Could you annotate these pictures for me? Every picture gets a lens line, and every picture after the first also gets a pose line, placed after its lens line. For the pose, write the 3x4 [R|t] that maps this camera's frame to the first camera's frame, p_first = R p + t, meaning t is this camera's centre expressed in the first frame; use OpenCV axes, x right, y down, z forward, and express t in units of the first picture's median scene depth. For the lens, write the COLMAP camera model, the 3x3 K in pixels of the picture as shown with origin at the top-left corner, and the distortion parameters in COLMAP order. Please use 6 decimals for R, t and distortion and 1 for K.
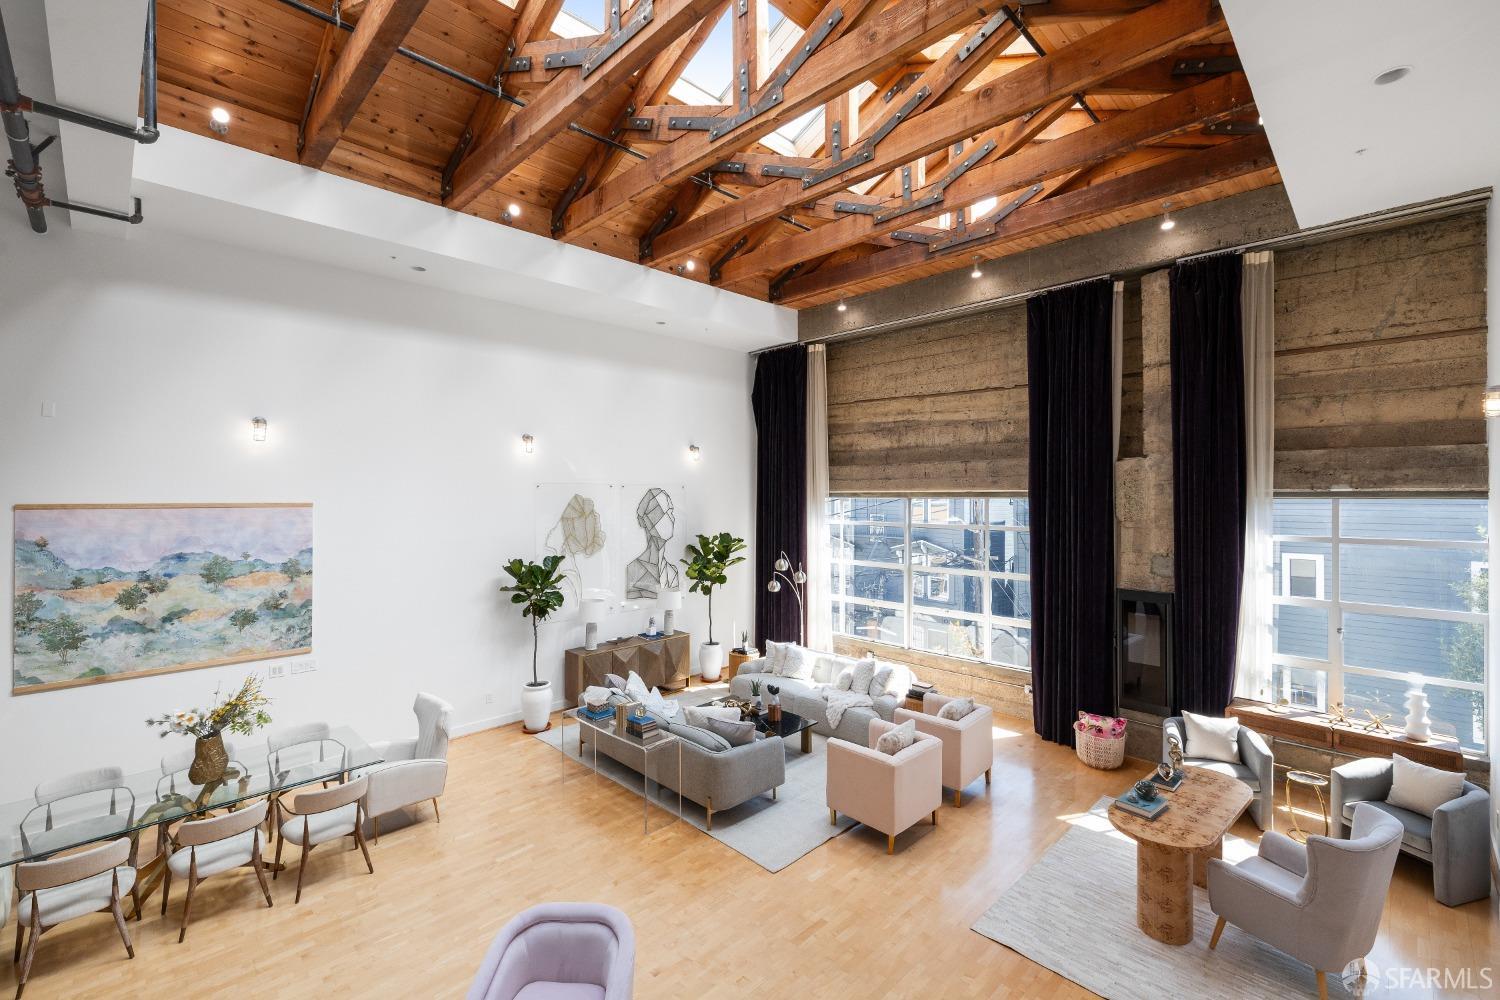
lens RADIAL K [[651.0, 0, 760.4], [0, 651.0, 493.8], [0, 0, 1]] dist [0.004892, -0.000655]
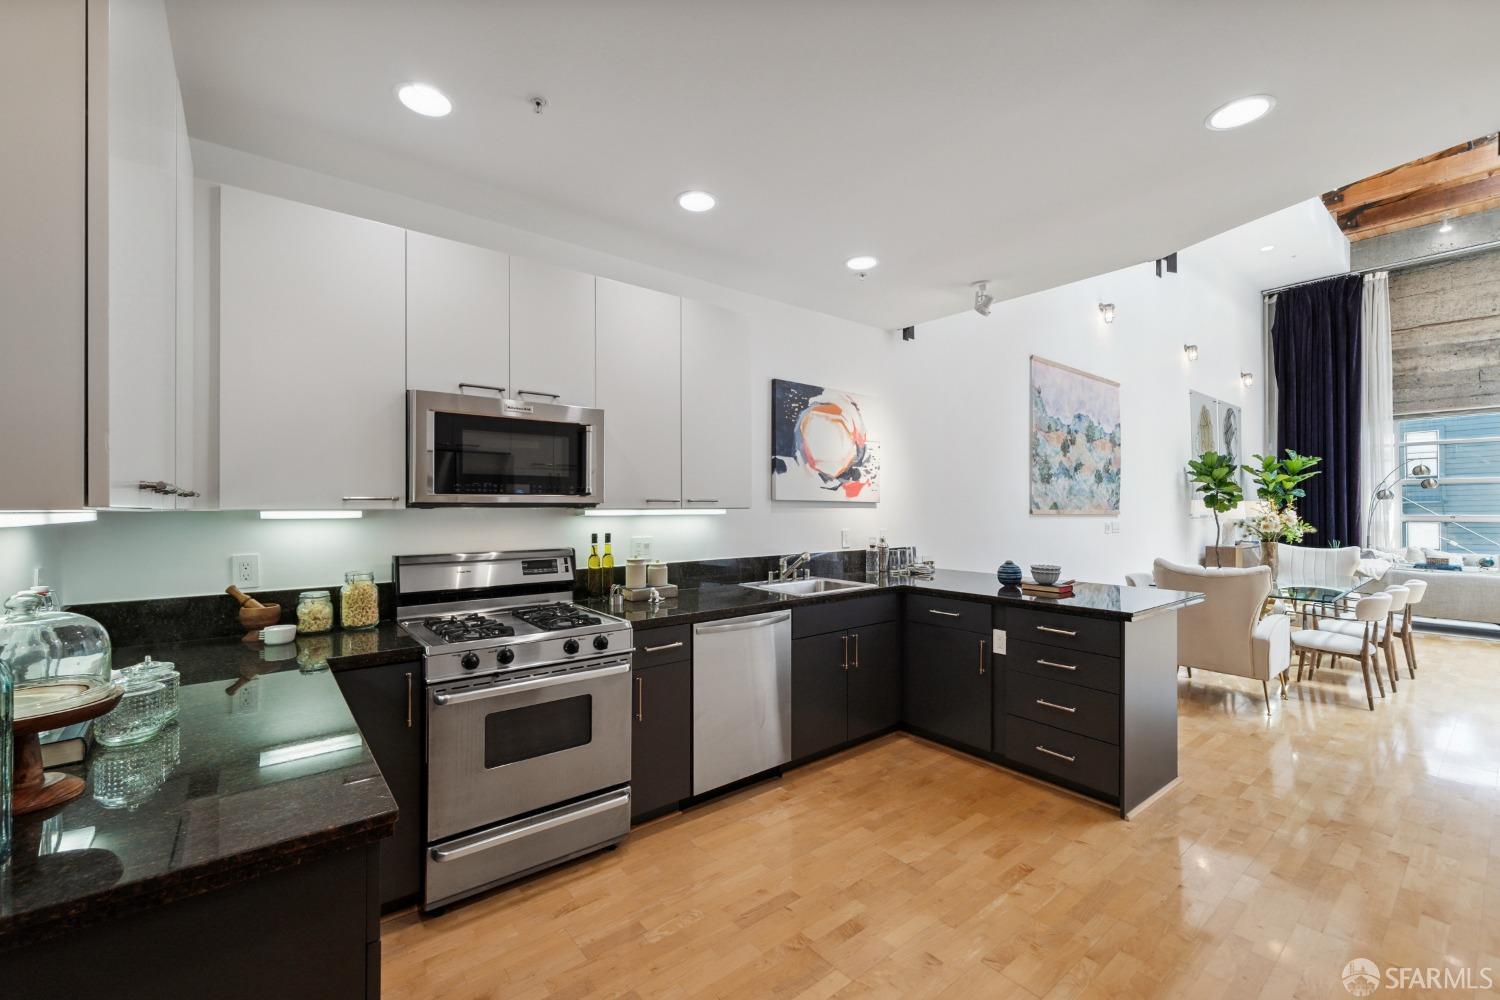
lens RADIAL K [[615.2, 0, 742.2], [0, 615.2, 503.2], [0, 0, 1]] dist [-0.000795, 0.001089]
pose [[0.993750, 0.009228, -0.111245, -1.251719], [-0.010256, 0.999910, -0.008673, 0.244000], [0.111155, 0.009760, 0.993755, -0.132767]]
